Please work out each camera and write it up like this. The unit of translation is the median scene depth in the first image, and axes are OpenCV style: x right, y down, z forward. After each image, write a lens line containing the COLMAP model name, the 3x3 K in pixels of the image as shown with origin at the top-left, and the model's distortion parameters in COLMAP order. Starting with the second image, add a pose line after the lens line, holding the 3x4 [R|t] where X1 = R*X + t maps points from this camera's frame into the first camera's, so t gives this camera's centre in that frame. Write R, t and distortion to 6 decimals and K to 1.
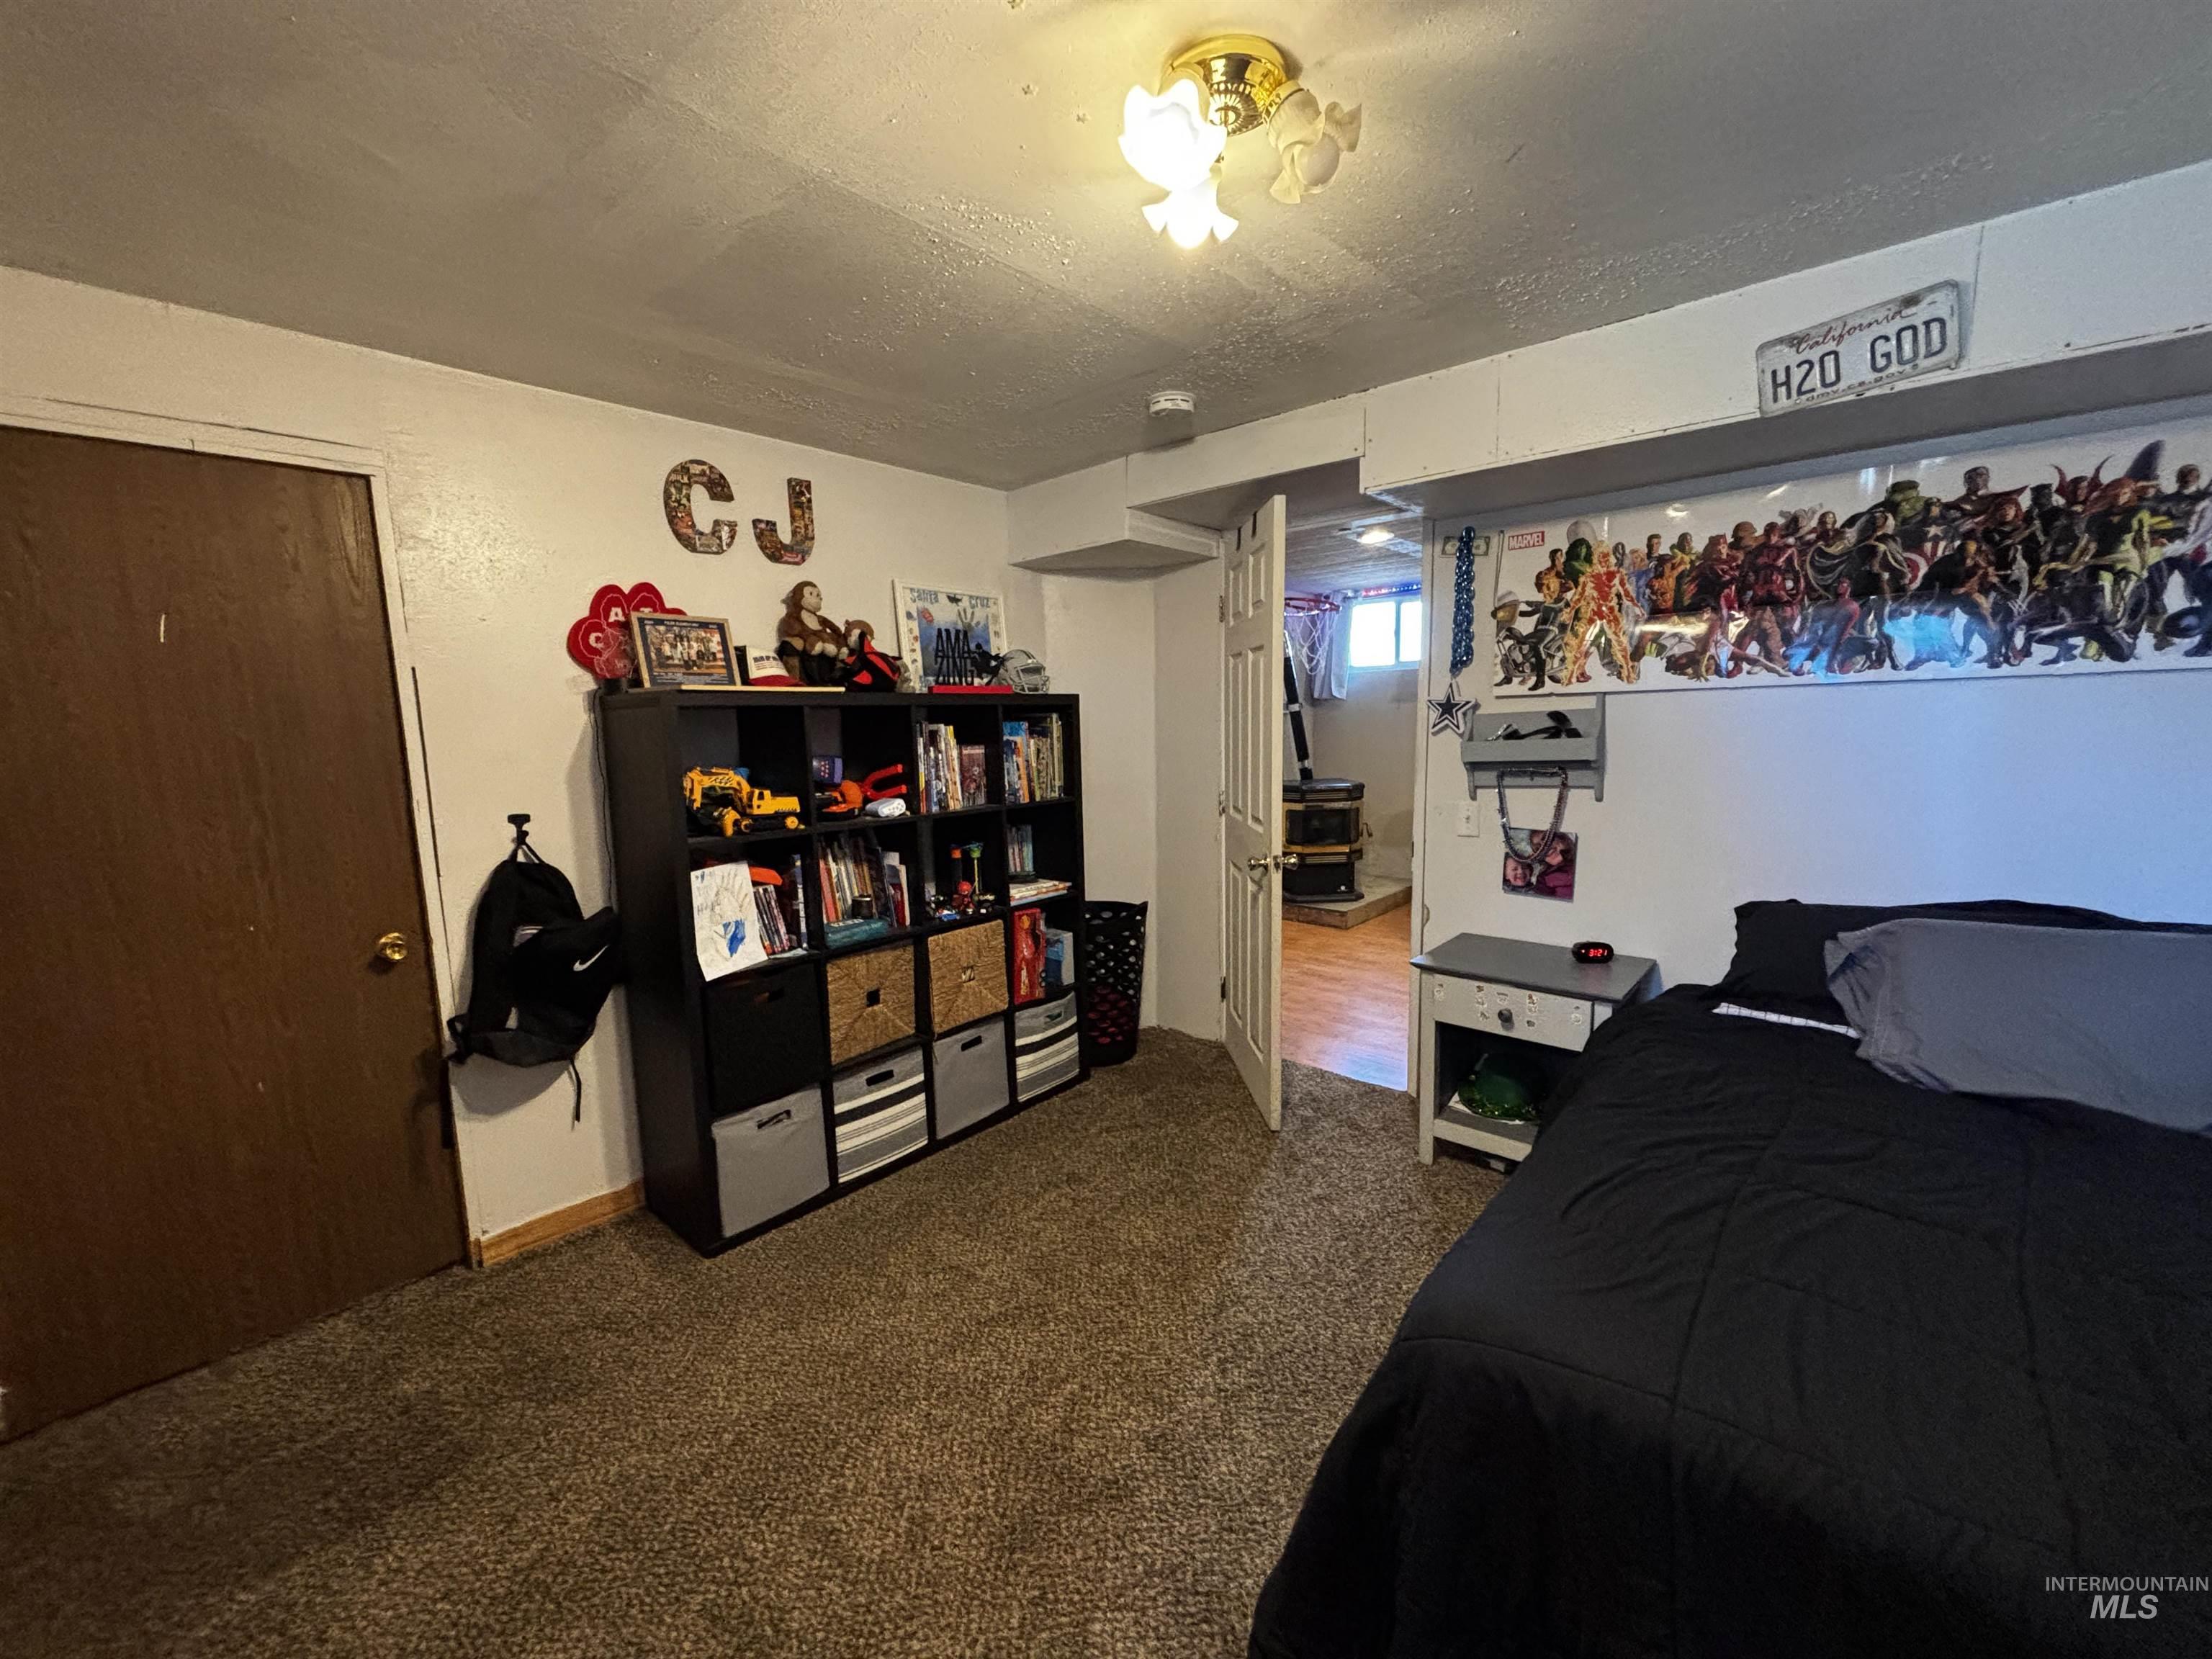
lens RADIAL K [[888.1, 0, 1106.0], [0, 888.1, 829.5], [0, 0, 1]] dist [0.003523, -0.000050]
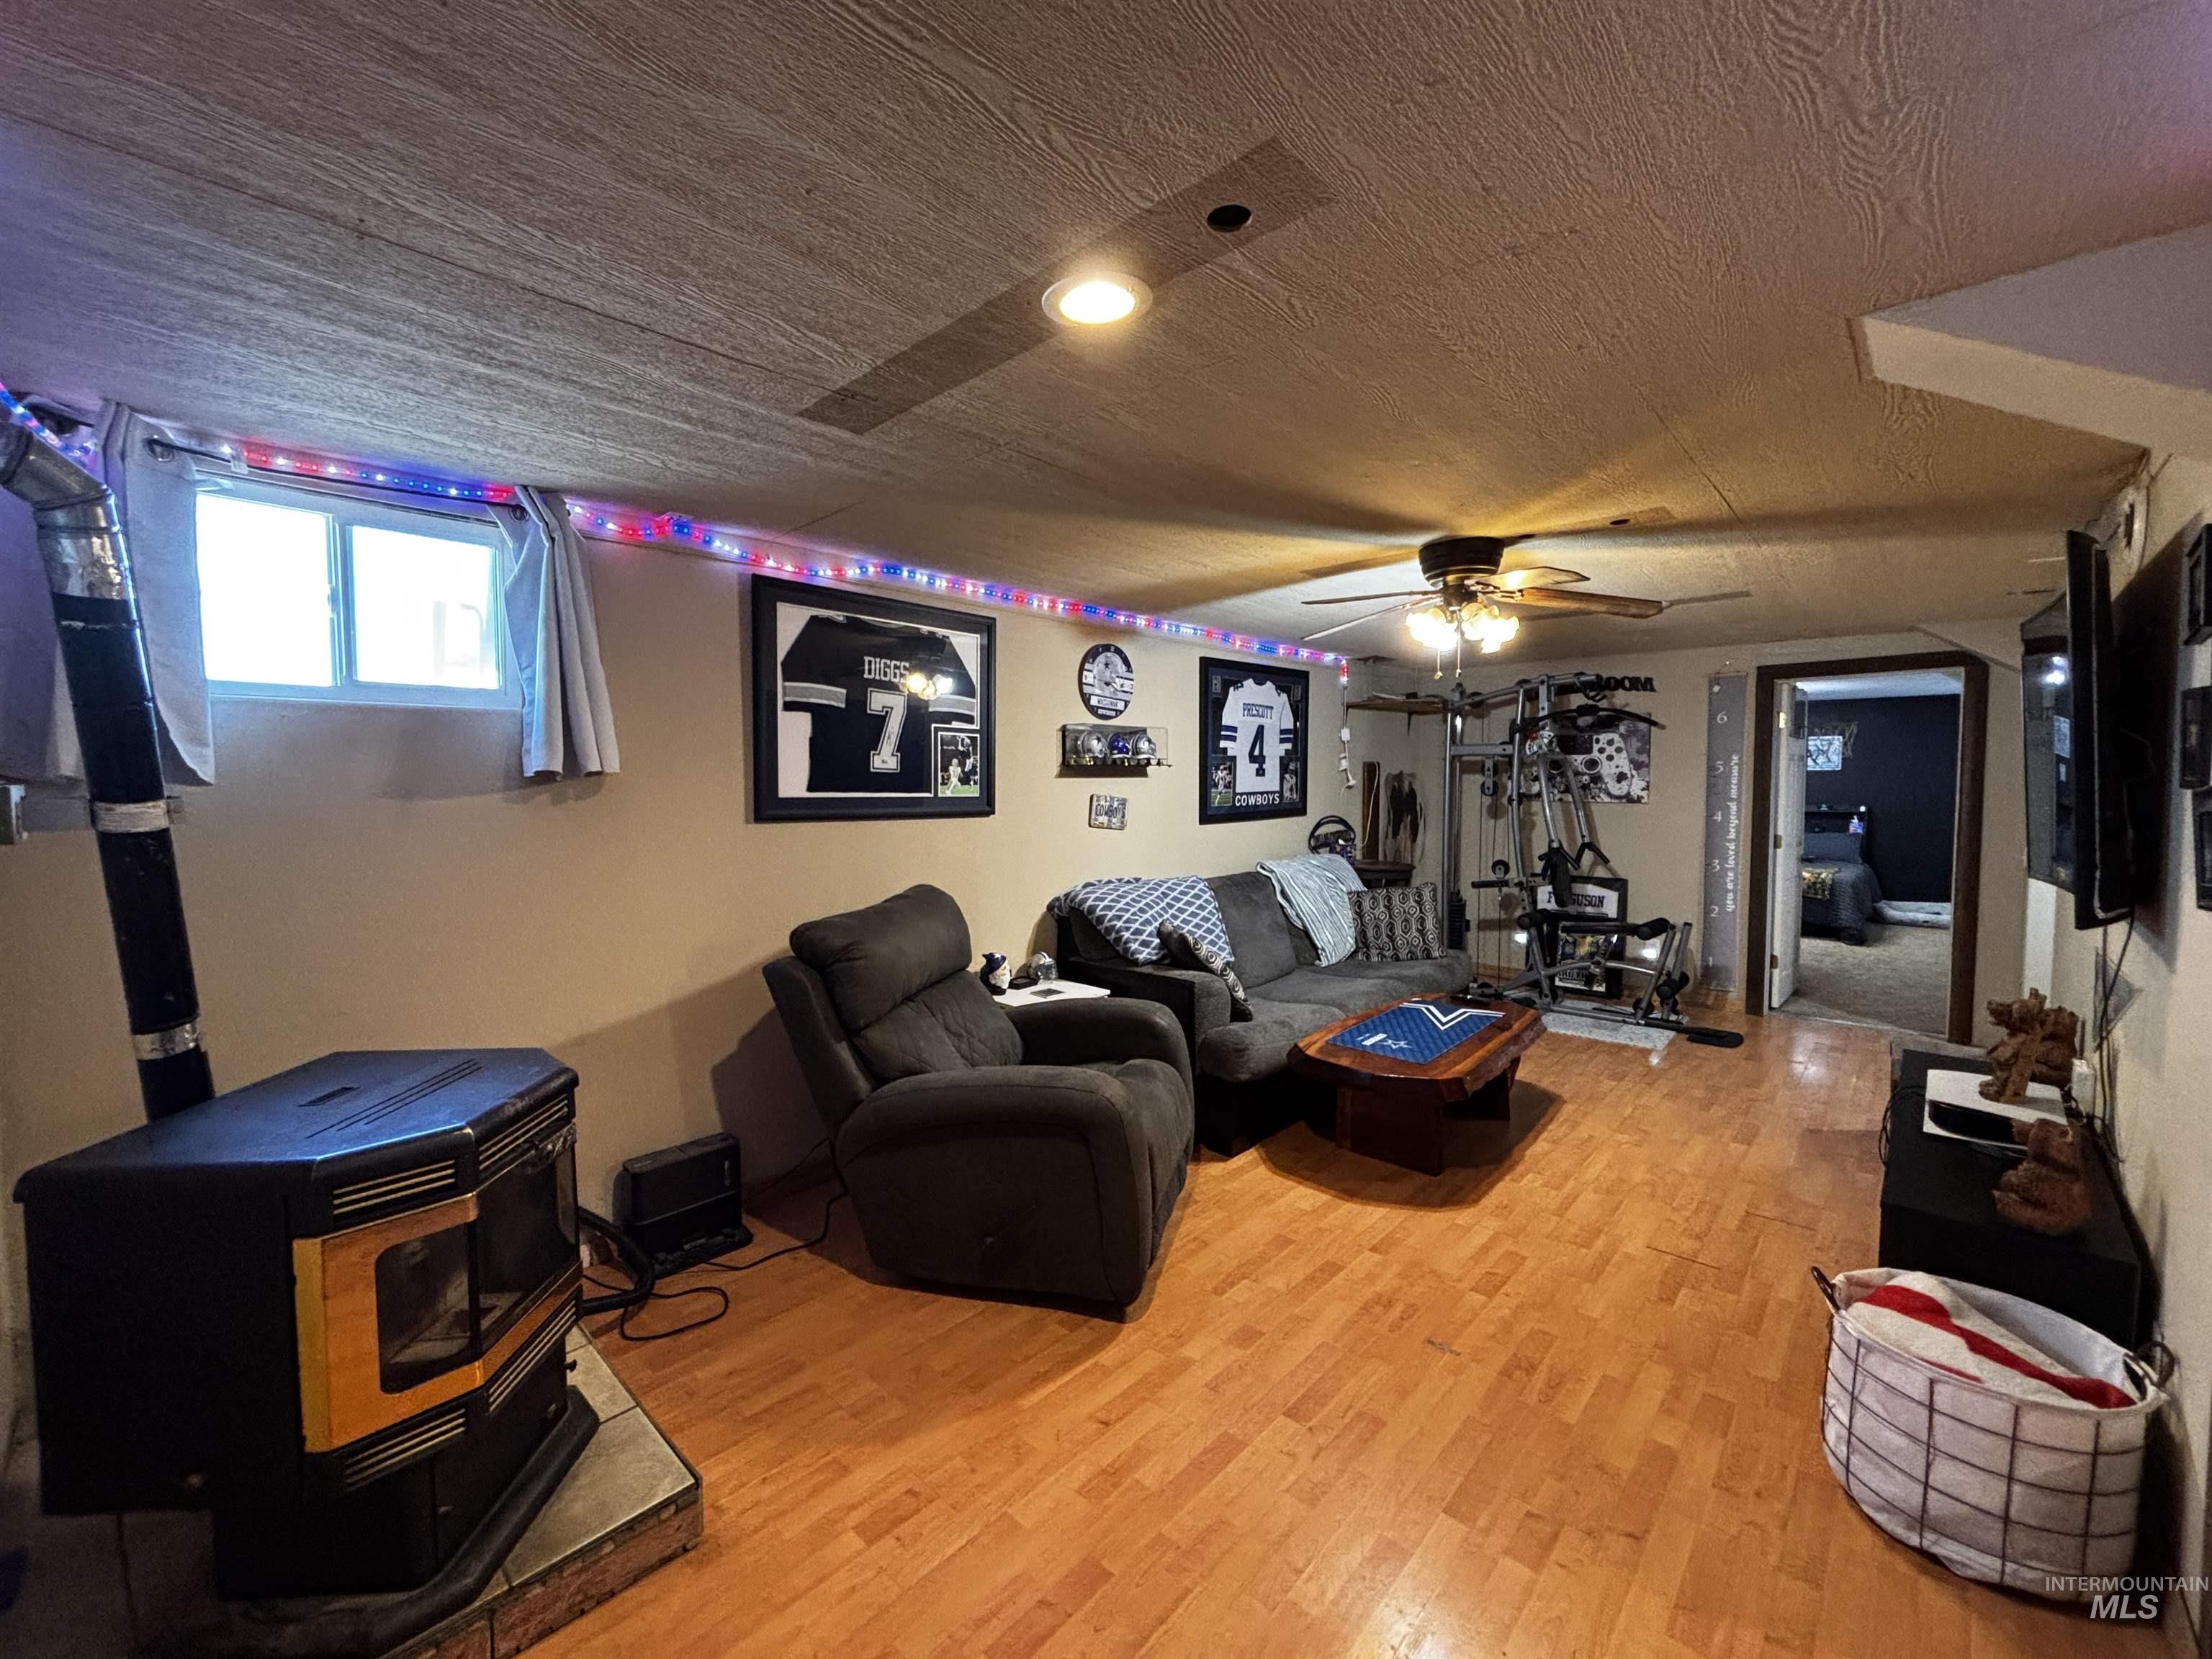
lens RADIAL K [[888.1, 0, 1106.0], [0, 888.1, 829.5], [0, 0, 1]] dist [0.003523, -0.000050]
pose [[0.035949, -0.041028, 0.998511, -0.018180], [0.132226, 0.990568, 0.035941, -0.106413], [-0.990567, 0.130737, 0.041035, 0.716568]]
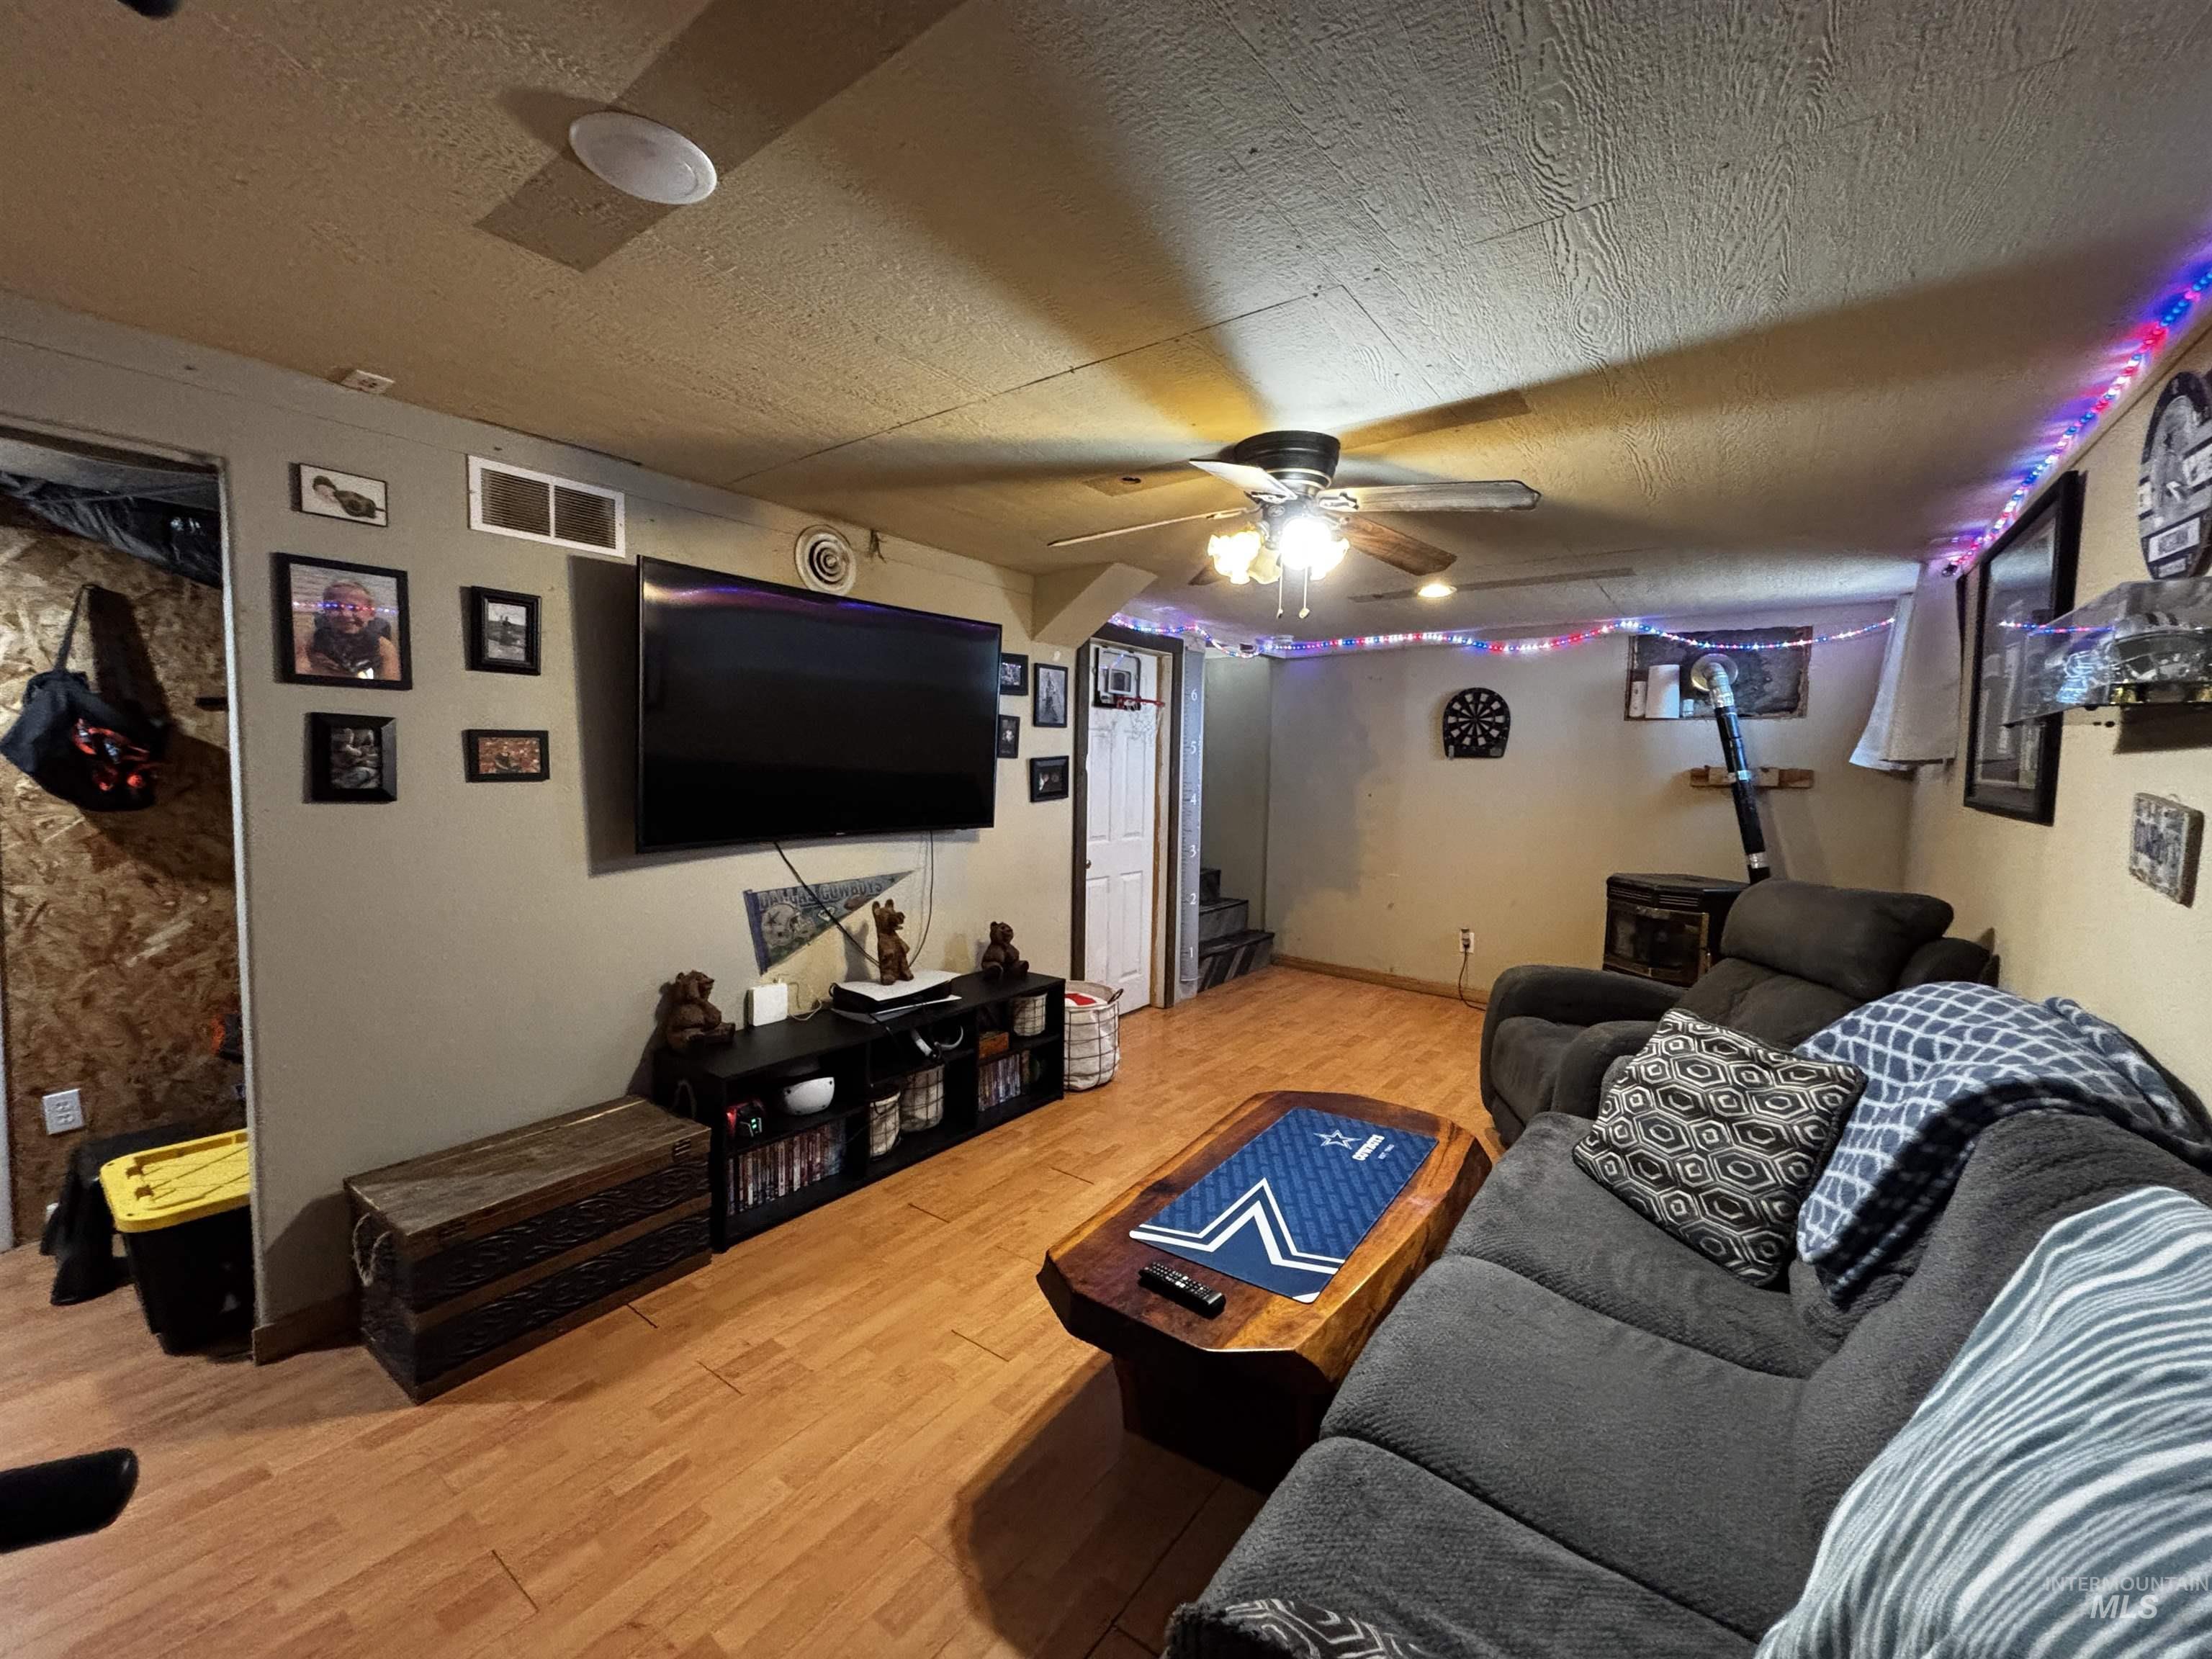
lens RADIAL K [[888.1, 0, 1106.0], [0, 888.1, 829.5], [0, 0, 1]] dist [0.003523, -0.000050]
pose [[0.076783, 0.098465, -0.992174, 0.856574], [-0.157073, 0.983880, 0.085487, -0.078922], [0.984598, 0.149280, 0.091011, 0.437803]]
